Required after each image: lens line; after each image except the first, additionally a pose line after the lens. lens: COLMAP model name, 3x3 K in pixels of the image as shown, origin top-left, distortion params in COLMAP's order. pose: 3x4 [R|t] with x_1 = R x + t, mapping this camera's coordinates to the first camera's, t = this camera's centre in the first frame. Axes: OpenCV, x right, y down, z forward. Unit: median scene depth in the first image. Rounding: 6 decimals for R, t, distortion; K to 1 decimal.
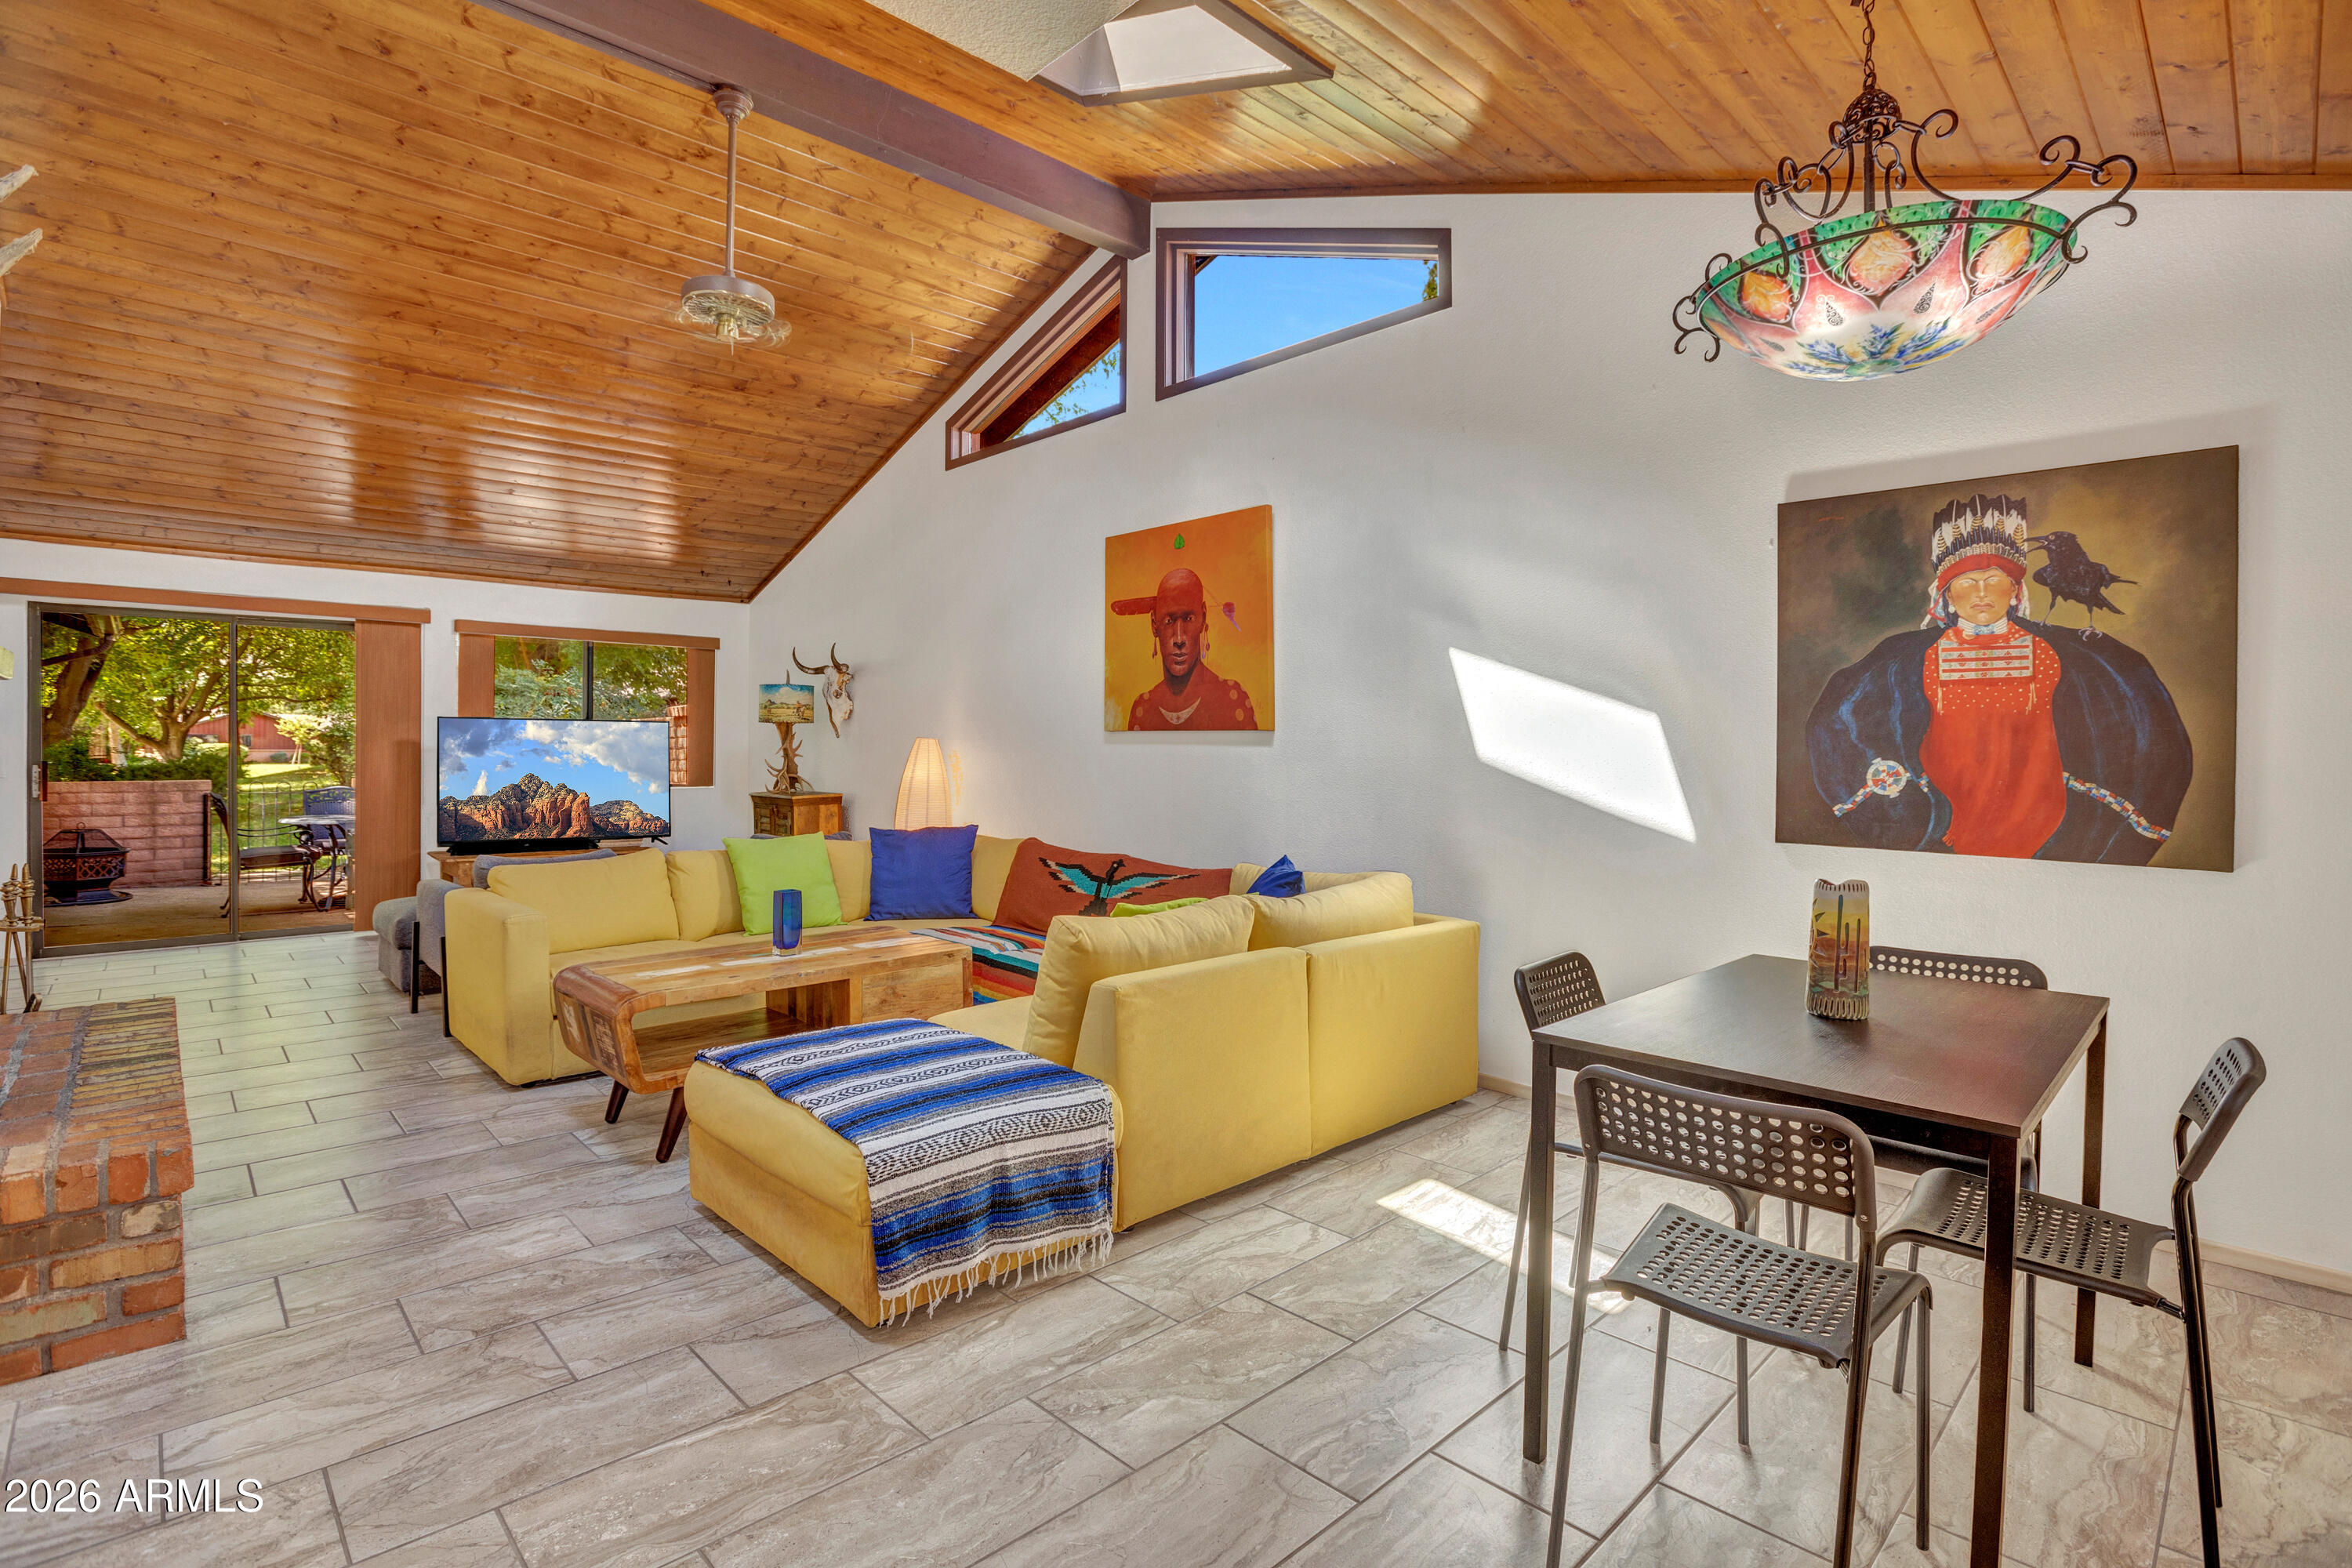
lens RADIAL K [[1094.3, 0, 1157.6], [0, 1094.3, 738.6], [0, 0, 1]] dist [-0.036624, 0.001661]
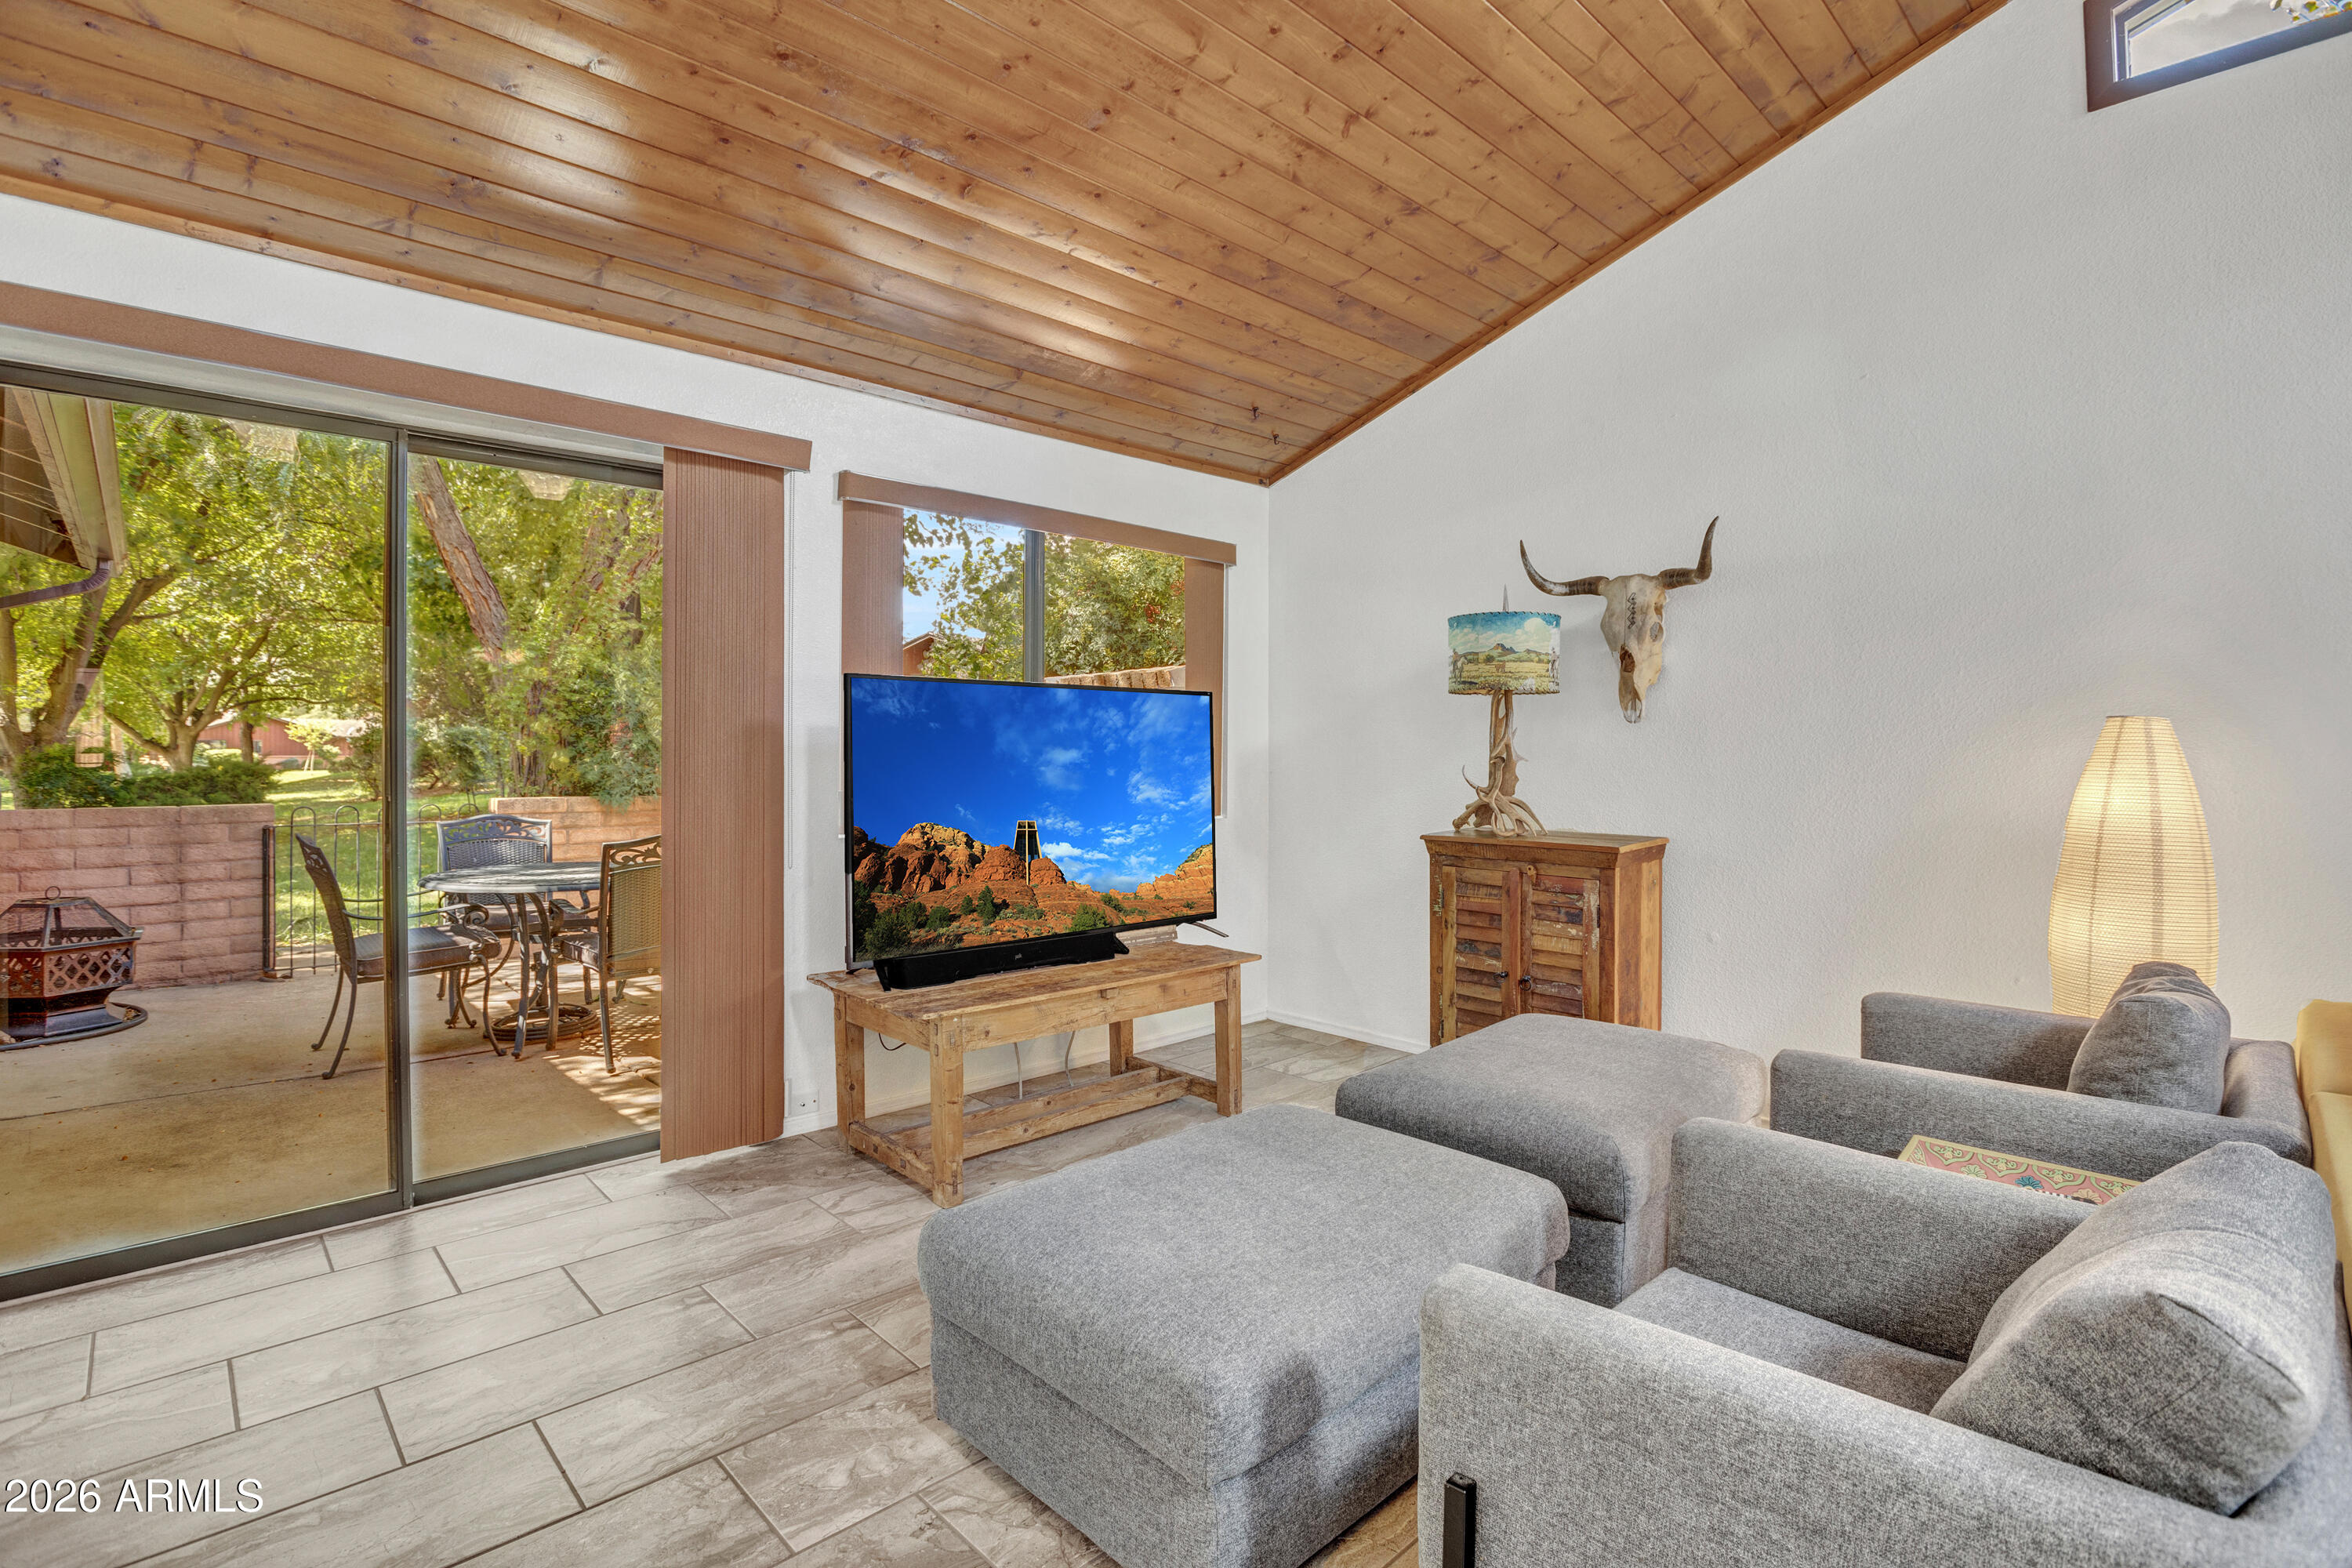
lens RADIAL K [[1094.3, 0, 1132.4], [0, 1094.3, 746.0], [0, 0, 1]] dist [-0.036624, 0.001661]
pose [[0.999879, -0.002860, -0.015309, -0.408287], [0.002902, 0.999992, 0.002768, 0.006290], [0.015301, -0.002812, 0.999879, 0.416803]]
